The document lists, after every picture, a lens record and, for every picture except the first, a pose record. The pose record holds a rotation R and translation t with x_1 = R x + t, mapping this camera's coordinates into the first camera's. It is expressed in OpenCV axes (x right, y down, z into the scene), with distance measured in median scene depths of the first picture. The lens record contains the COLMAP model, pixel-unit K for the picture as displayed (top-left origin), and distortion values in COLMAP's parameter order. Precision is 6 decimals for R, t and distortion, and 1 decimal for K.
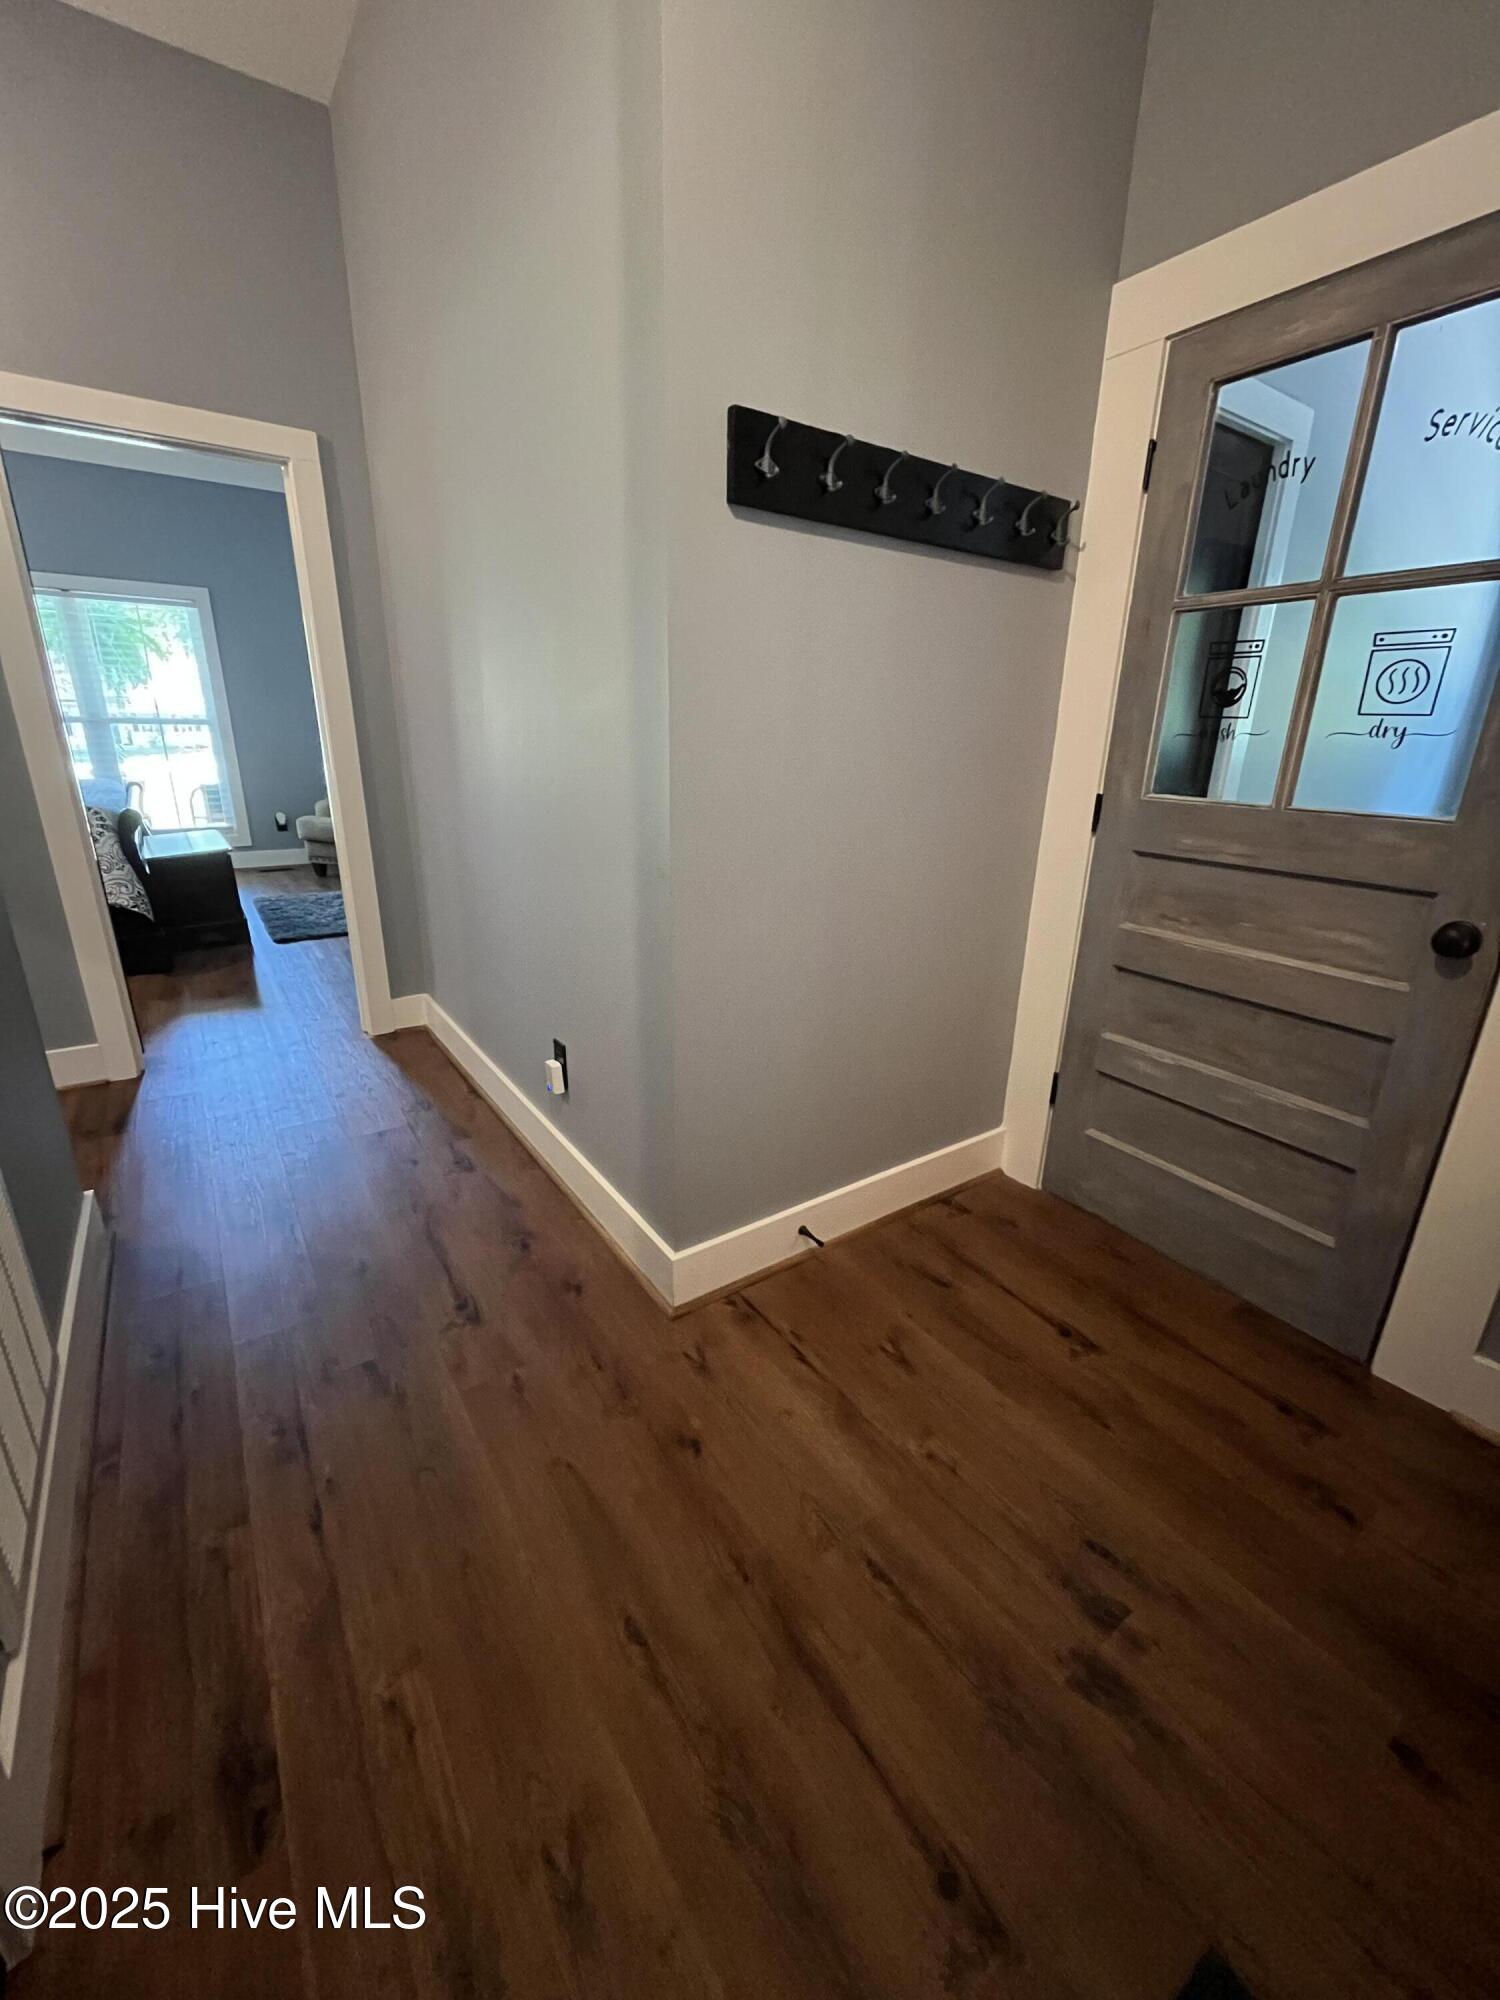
lens RADIAL K [[805.6, 0, 750.0], [0, 805.6, 1000.0], [0, 0, 1]] dist [-0.000997, 0.000228]
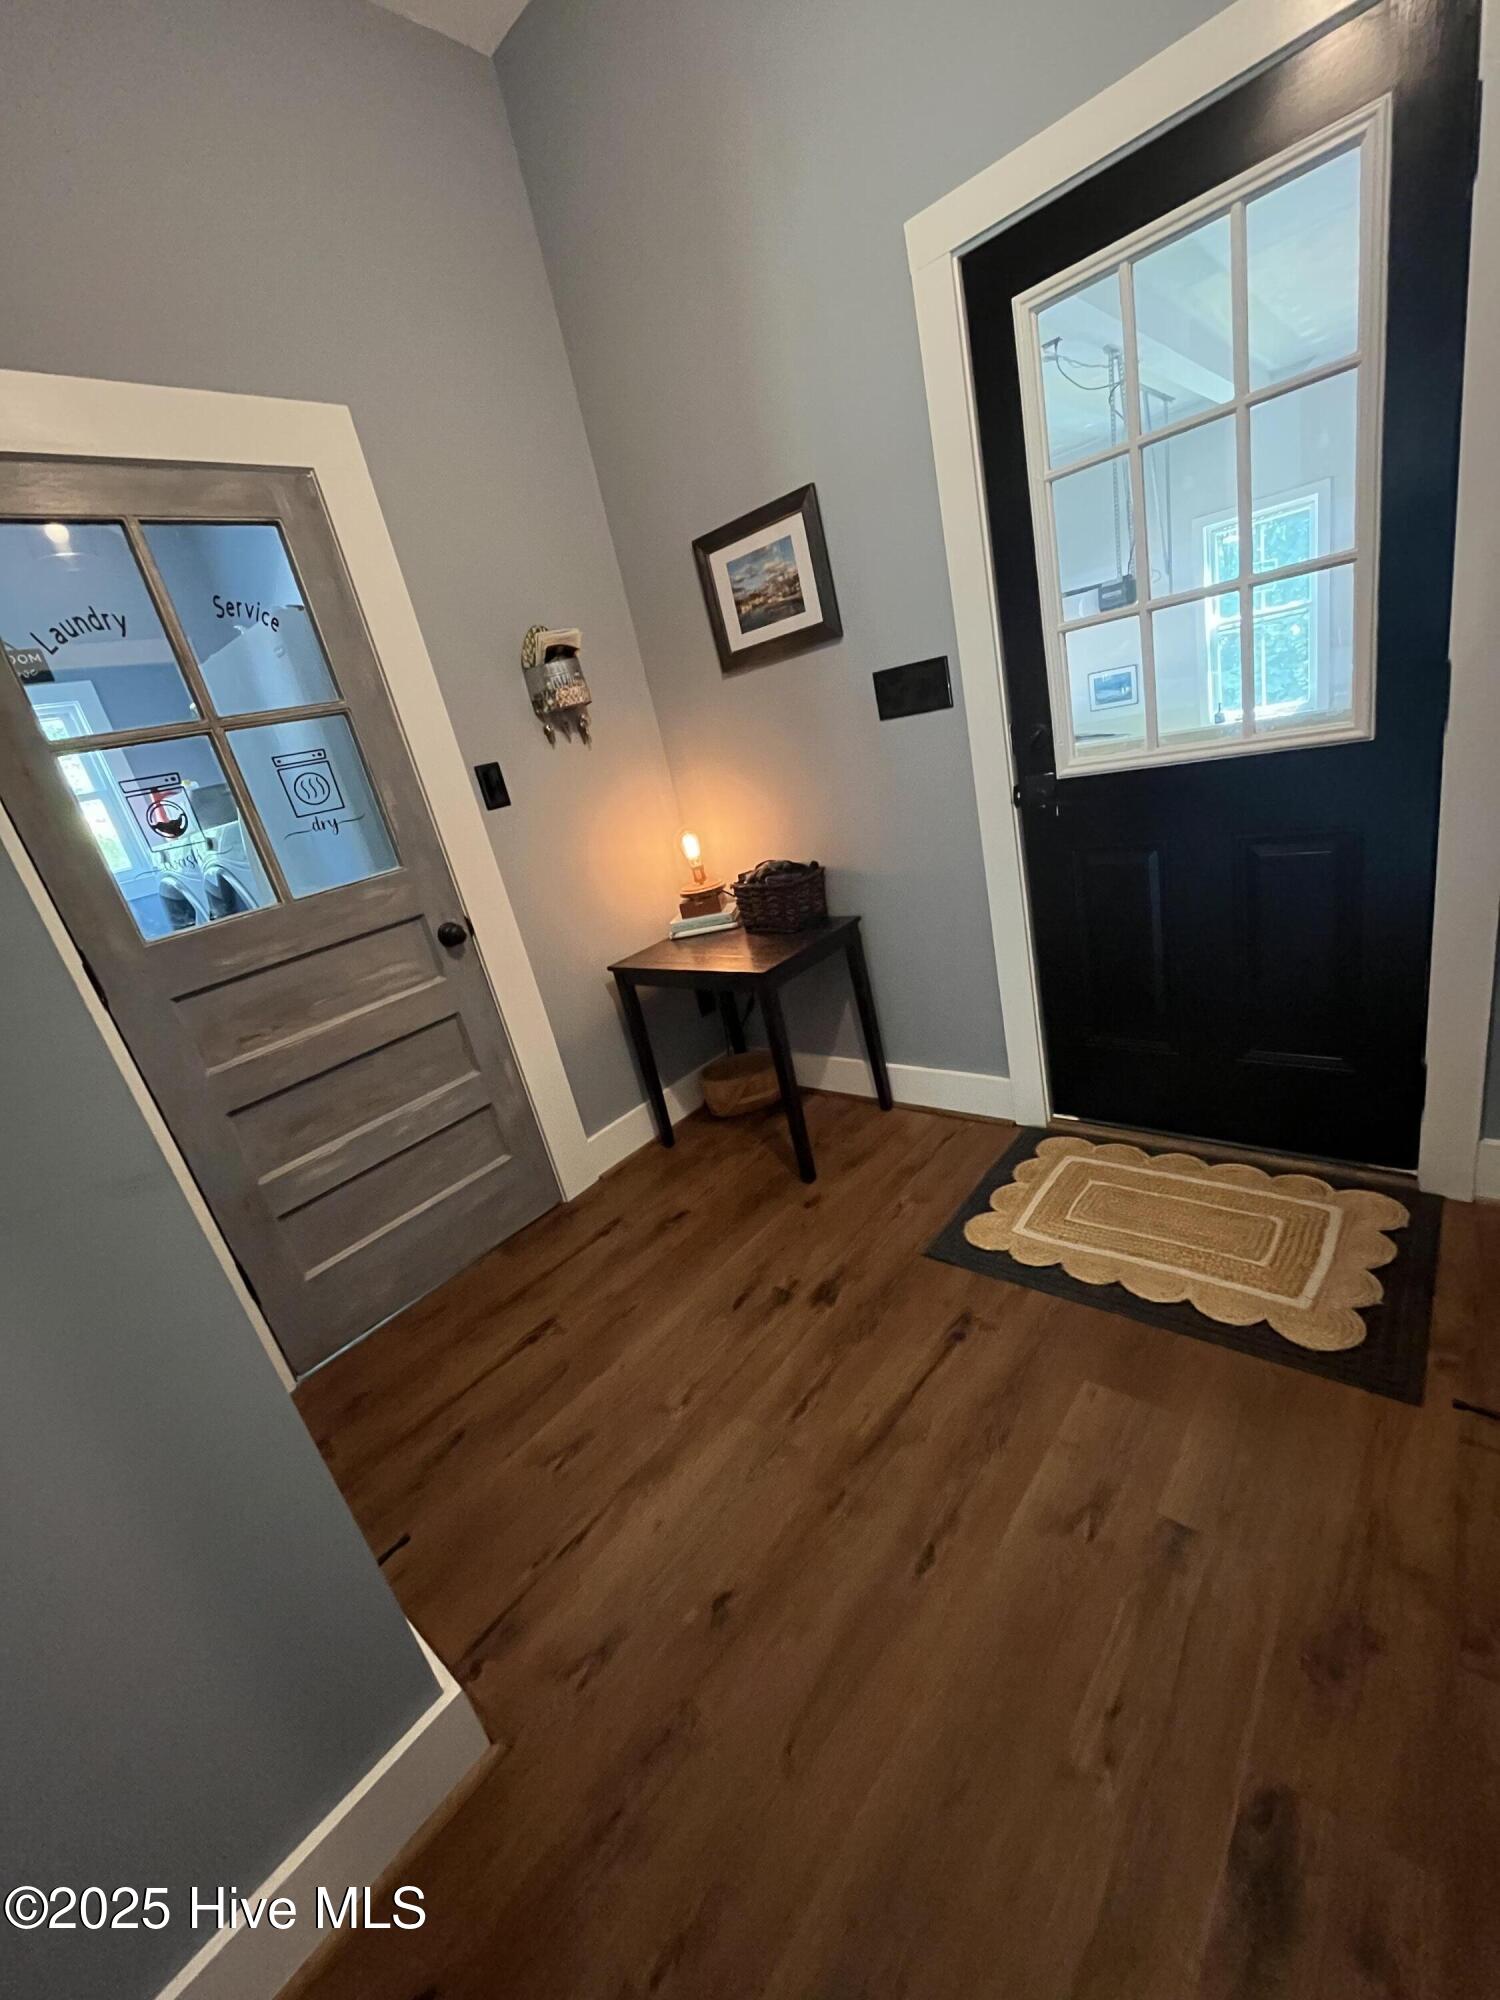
lens RADIAL K [[805.6, 0, 750.0], [0, 805.6, 1000.0], [0, 0, 1]] dist [-0.000997, 0.000228]
pose [[-0.243262, -0.288551, 0.926046, -0.640859], [0.500511, 0.780458, 0.374665, -0.241501], [-0.830850, 0.554638, -0.045433, 0.607869]]
